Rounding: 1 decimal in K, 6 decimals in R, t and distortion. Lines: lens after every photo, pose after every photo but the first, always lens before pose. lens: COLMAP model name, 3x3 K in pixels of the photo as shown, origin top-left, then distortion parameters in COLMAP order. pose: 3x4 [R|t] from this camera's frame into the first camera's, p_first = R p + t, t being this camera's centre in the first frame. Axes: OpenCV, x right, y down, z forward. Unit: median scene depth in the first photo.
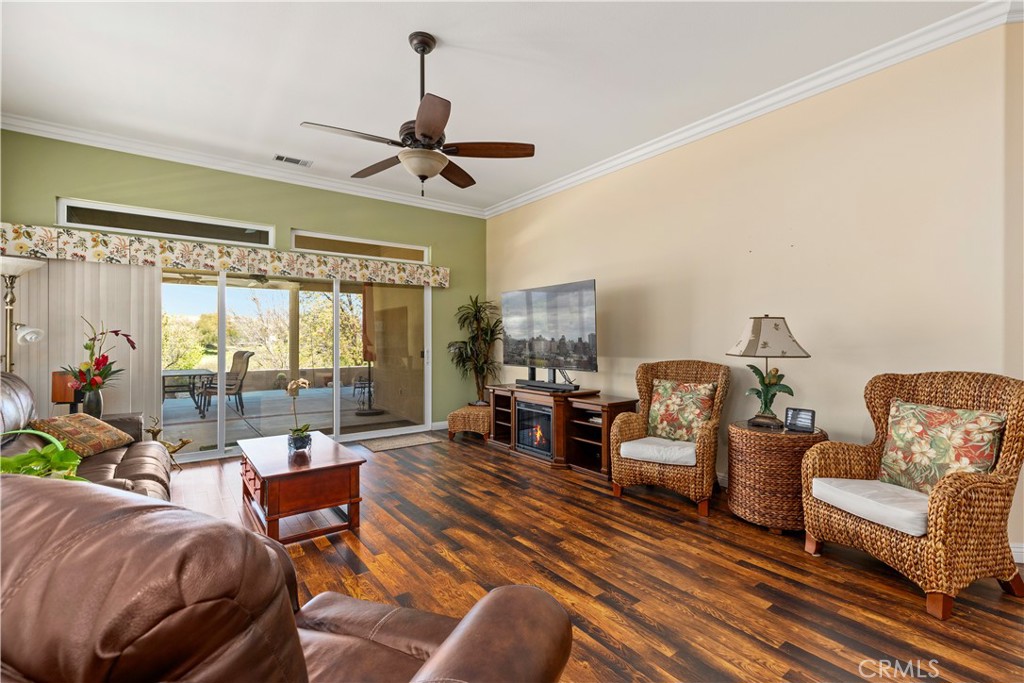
lens RADIAL K [[458.7, 0, 510.3], [0, 458.7, 340.6], [0, 0, 1]] dist [0.004475, 0.000487]
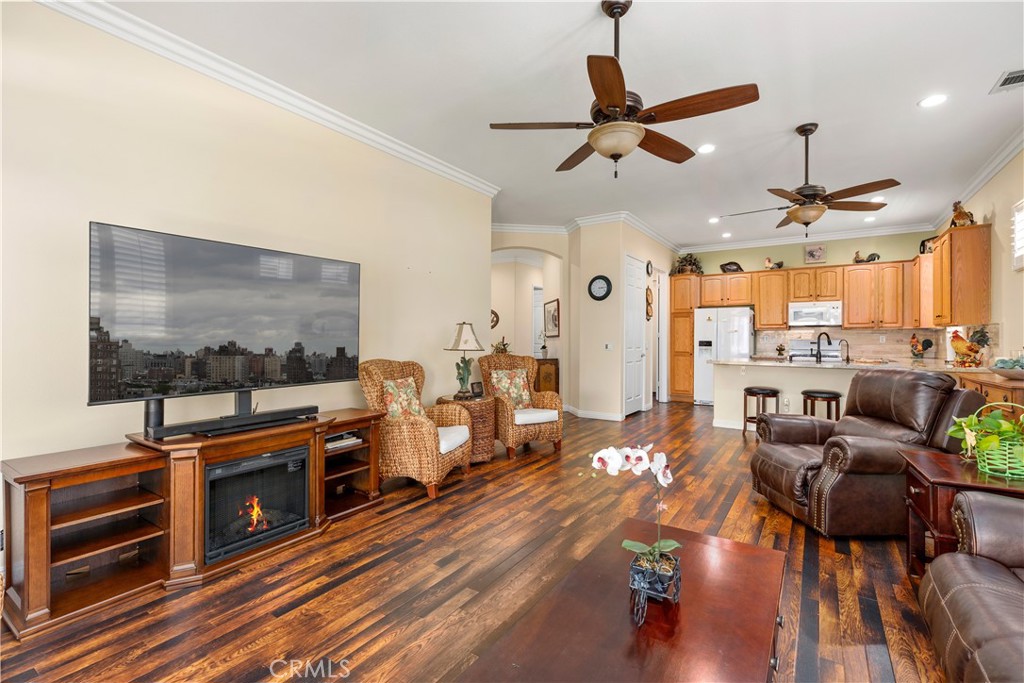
lens RADIAL K [[458.7, 0, 514.4], [0, 458.7, 337.3], [0, 0, 1]] dist [0.004475, 0.000487]
pose [[-0.338481, 0.002108, 0.940971, -0.826282], [0.004575, 0.999989, -0.000594, -0.006245], [-0.940962, 0.004104, -0.338487, 1.275027]]
